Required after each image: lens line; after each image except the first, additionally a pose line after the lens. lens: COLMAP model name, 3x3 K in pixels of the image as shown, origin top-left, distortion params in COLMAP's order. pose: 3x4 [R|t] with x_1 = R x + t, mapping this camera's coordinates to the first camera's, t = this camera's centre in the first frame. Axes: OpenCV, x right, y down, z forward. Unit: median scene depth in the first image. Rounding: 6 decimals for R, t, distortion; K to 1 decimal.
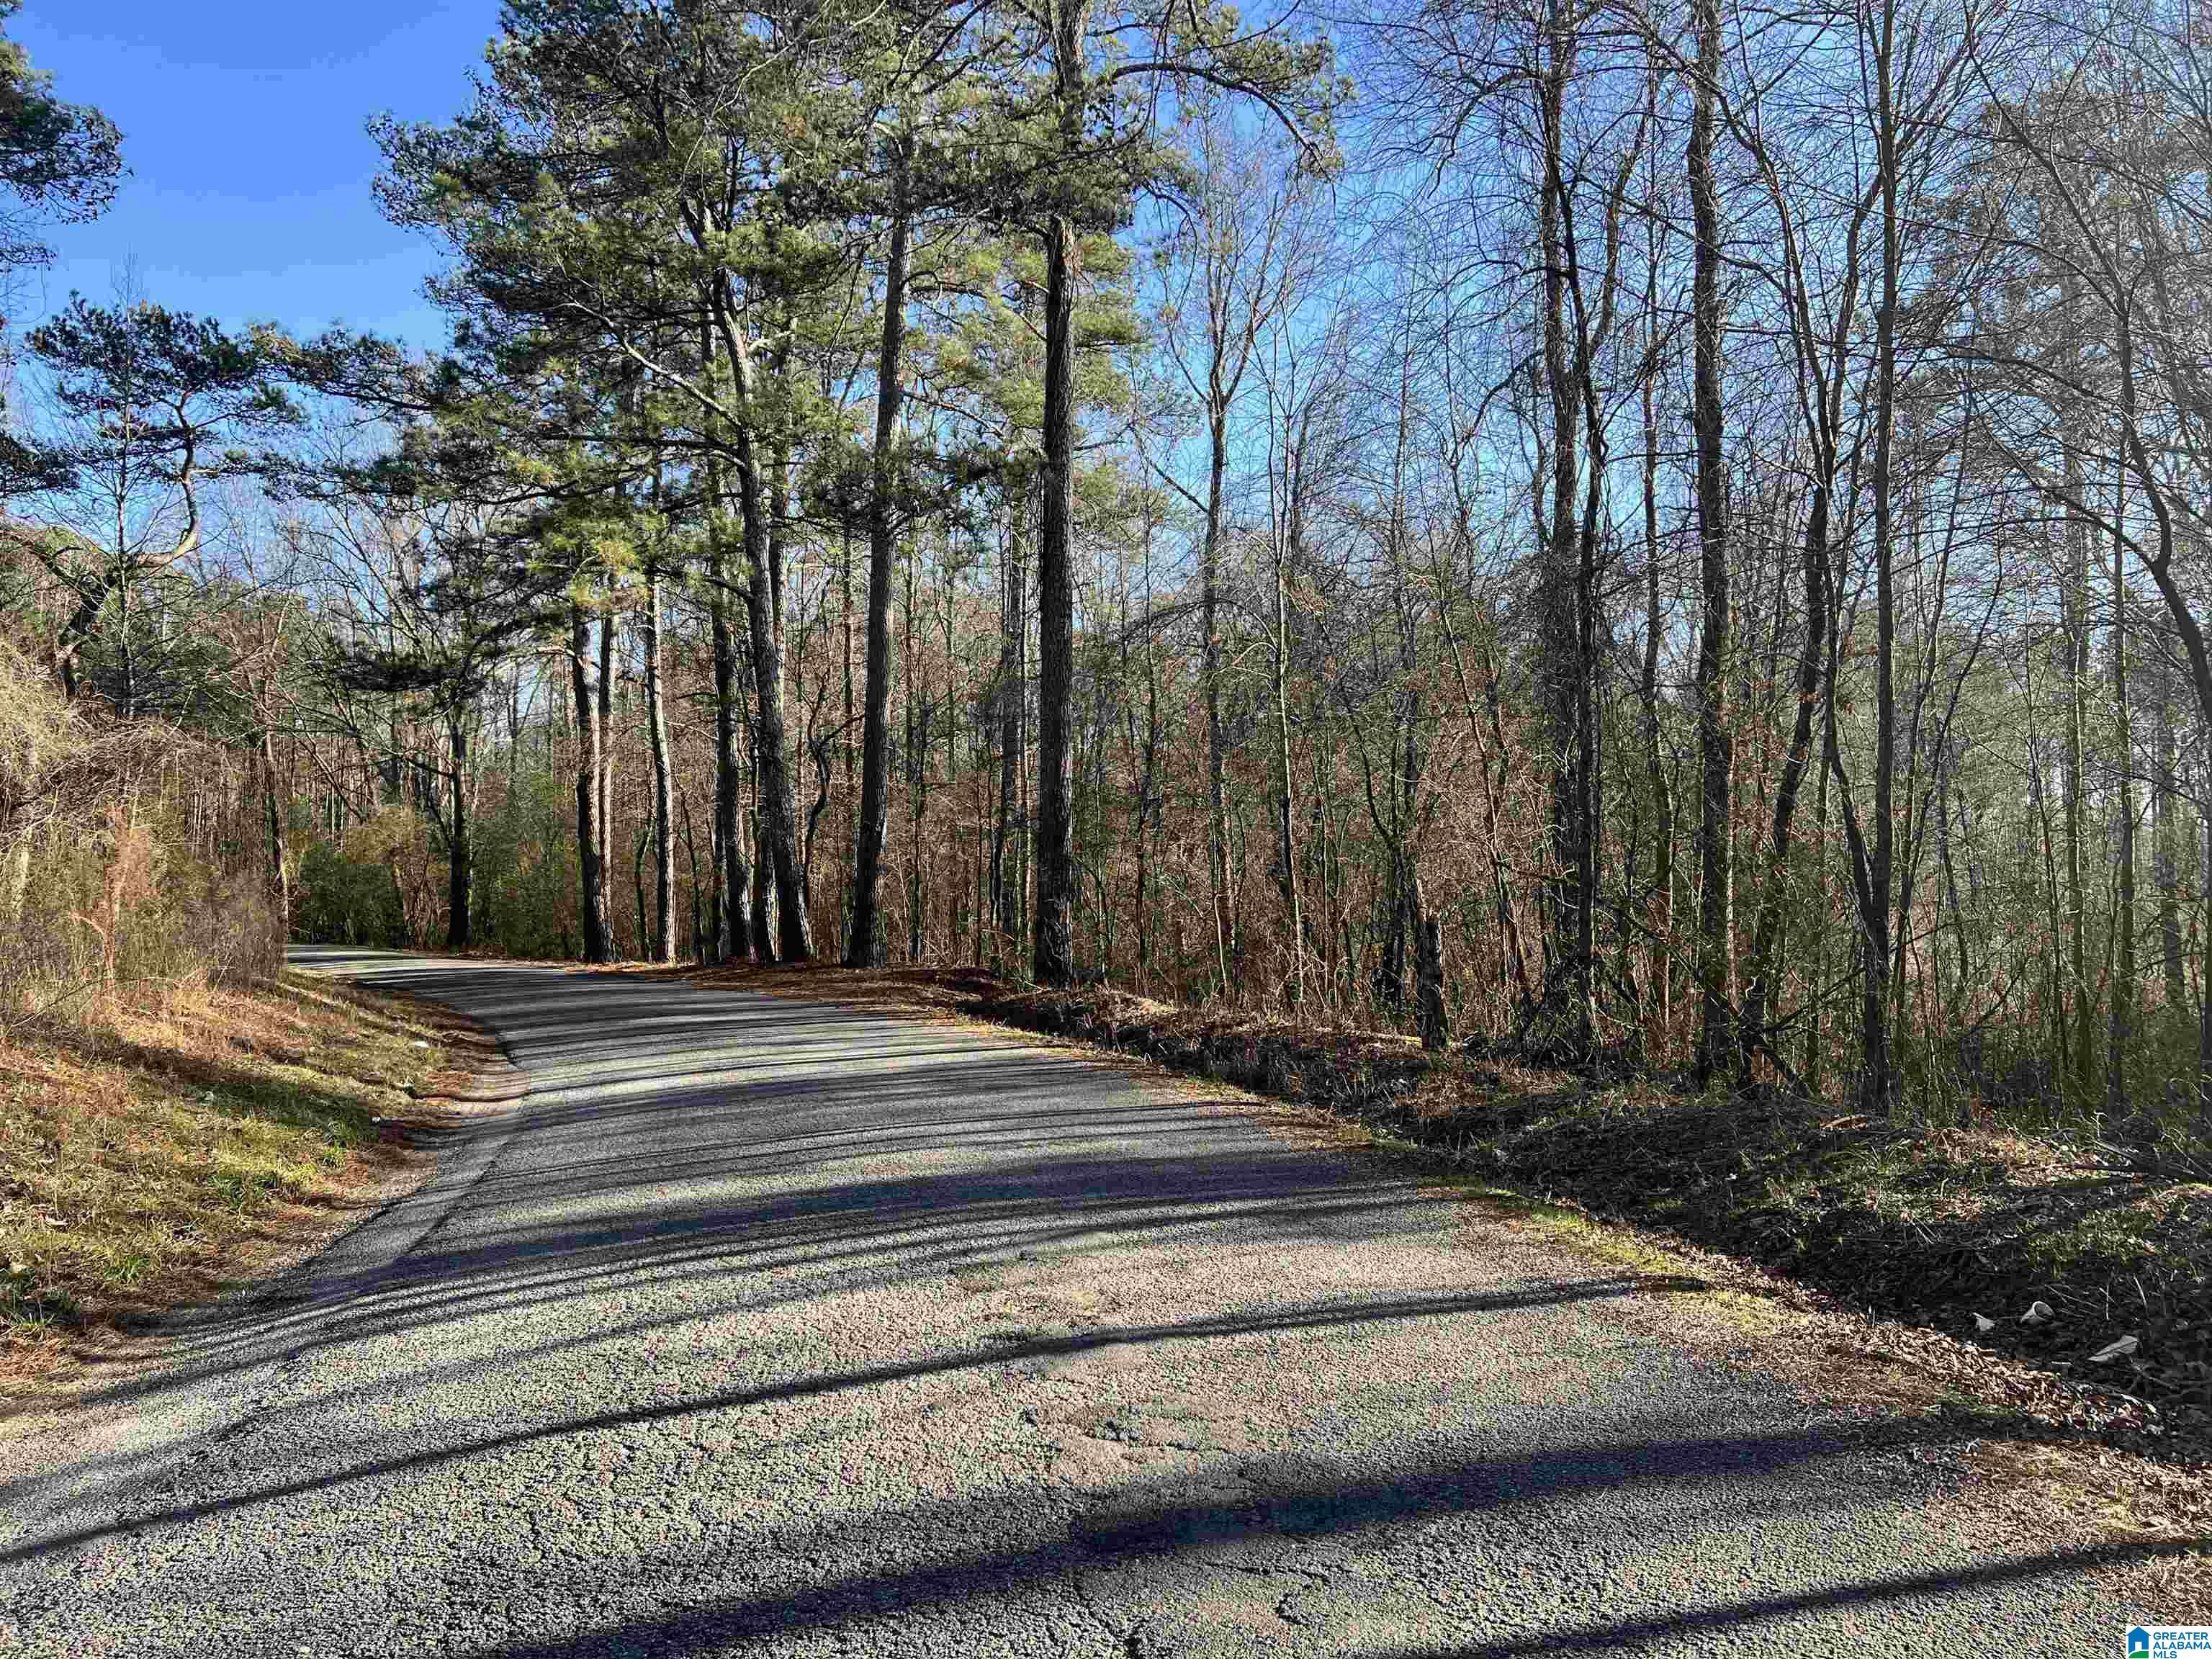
lens RADIAL K [[1686.1, 0, 1090.7], [0, 1686.1, 811.7], [0, 0, 1]] dist [0.007219, -0.000948]
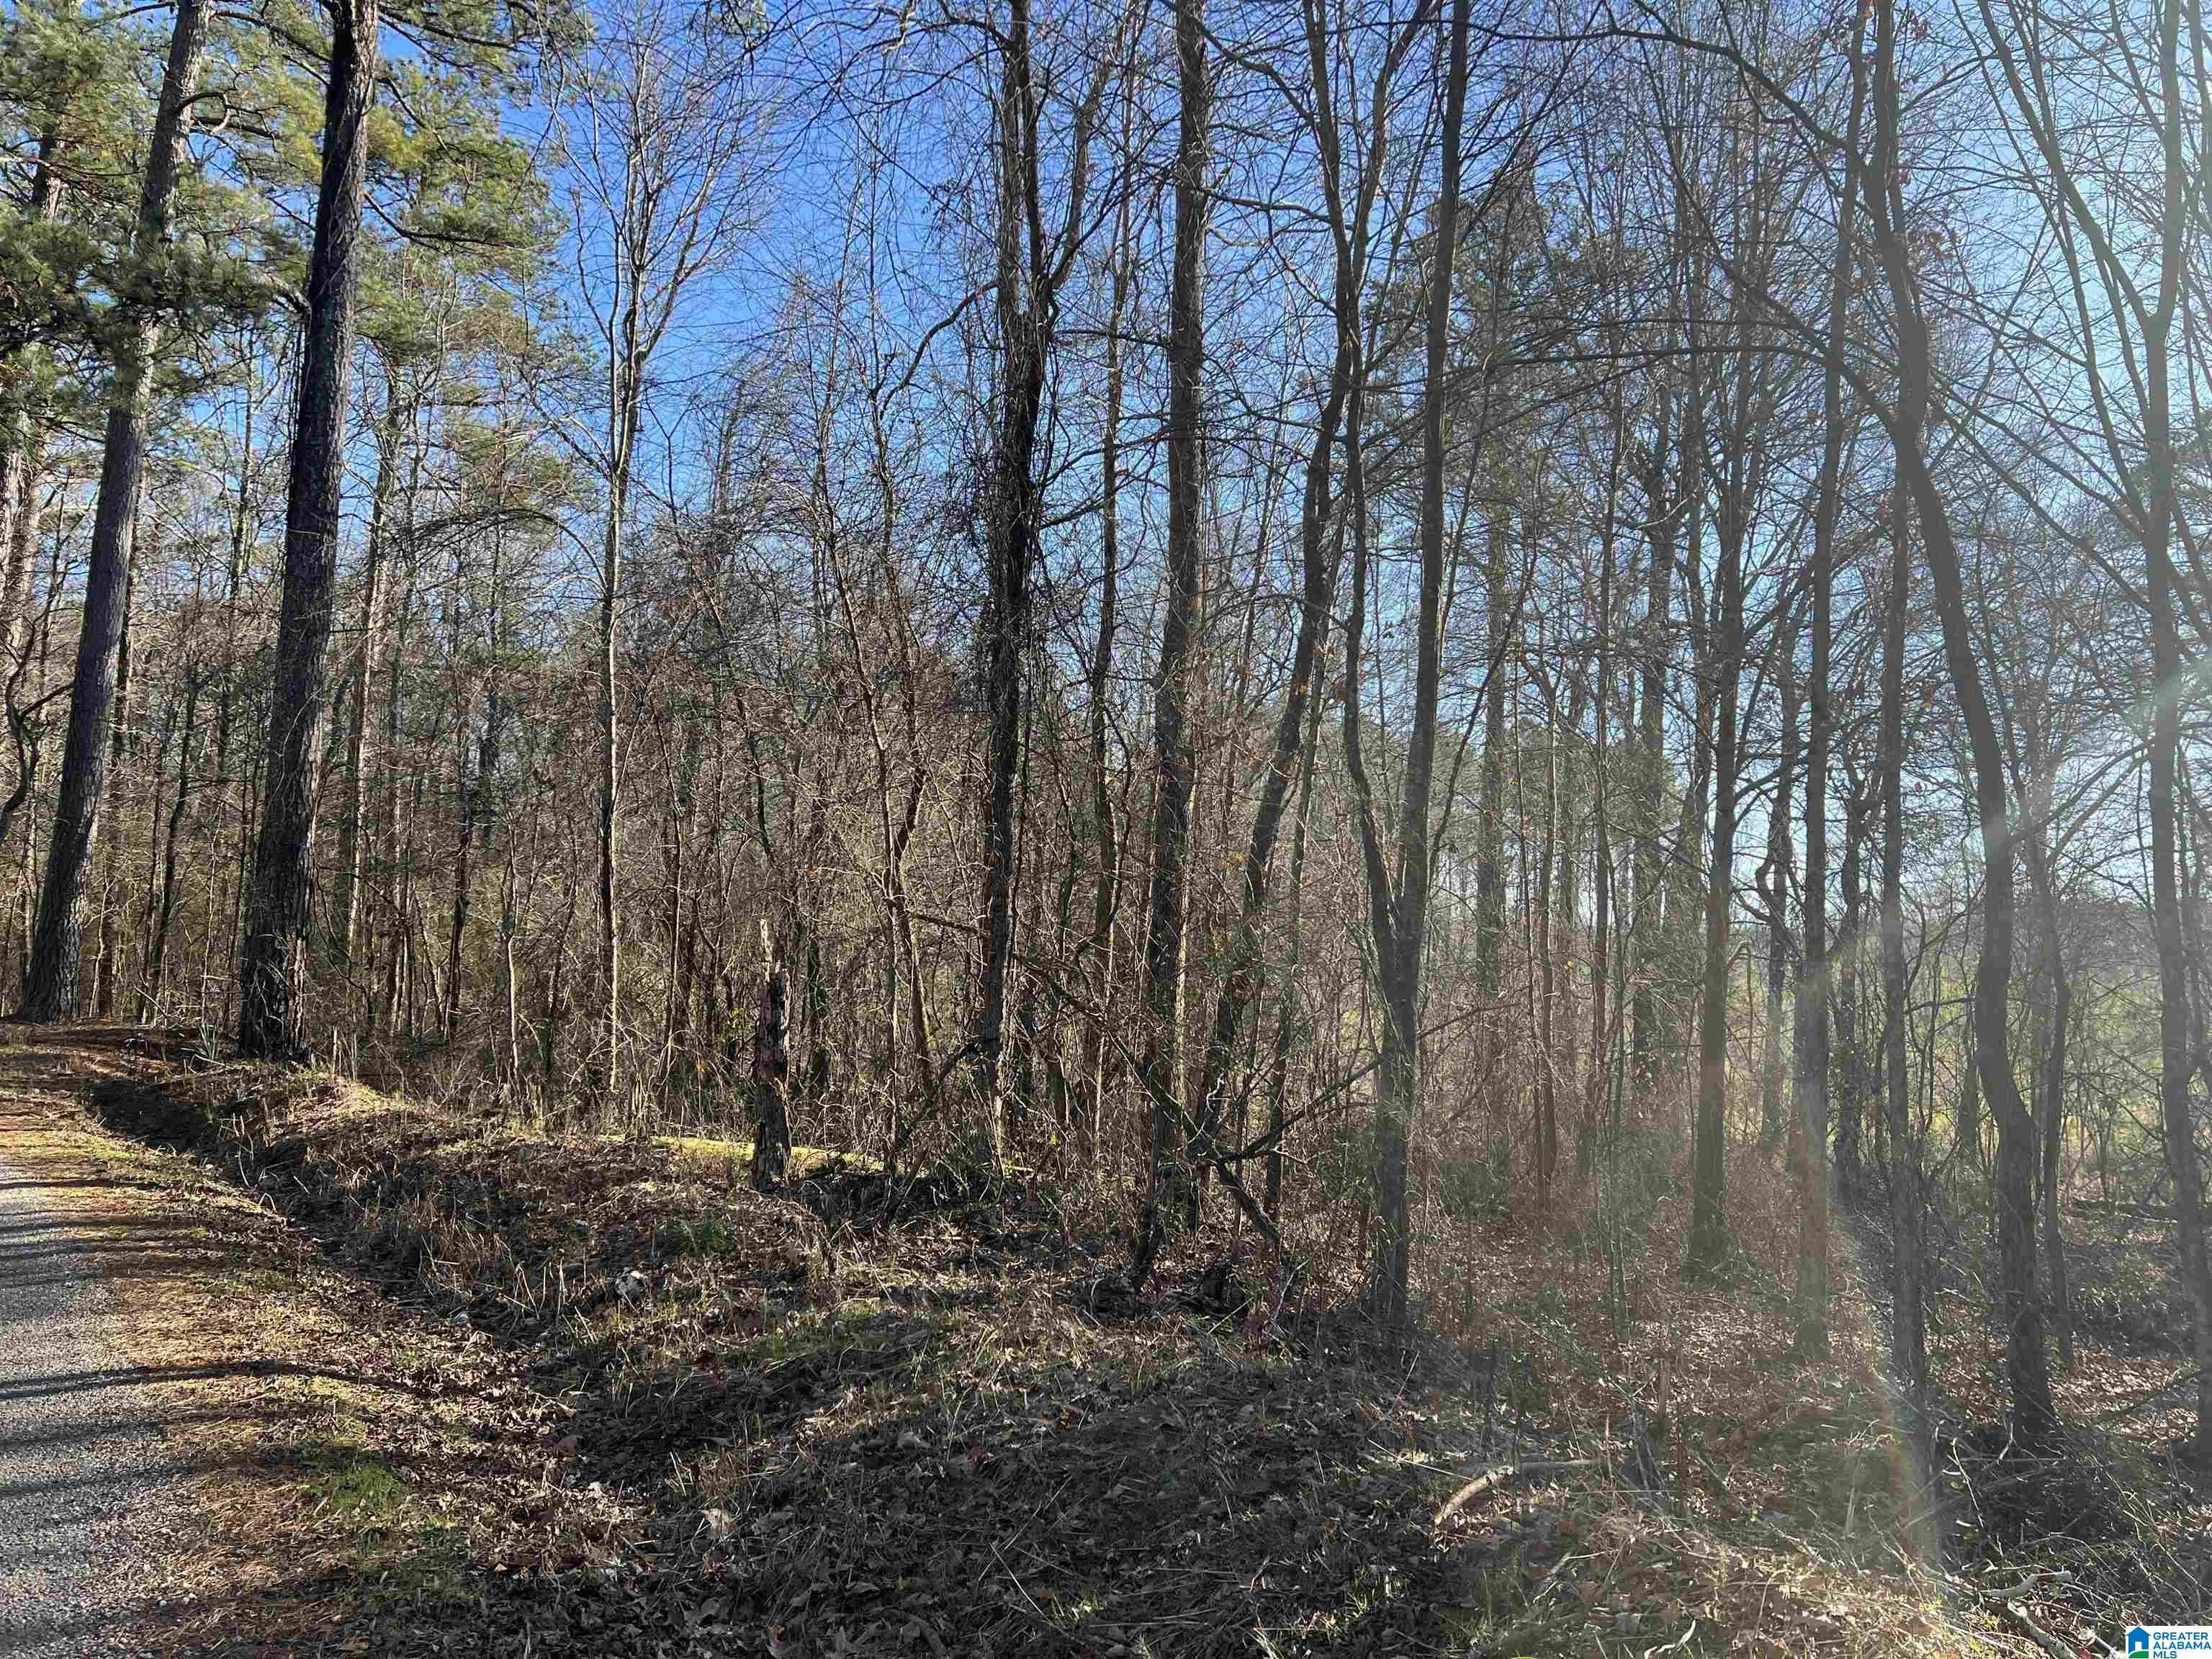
lens RADIAL K [[1686.1, 0, 1090.7], [0, 1686.1, 811.7], [0, 0, 1]] dist [0.007219, -0.000948]
pose [[0.949223, 0.059028, 0.309018, 0.051279], [-0.049395, 0.998021, -0.038913, 0.007627], [-0.310703, 0.021673, 0.950260, 0.148230]]
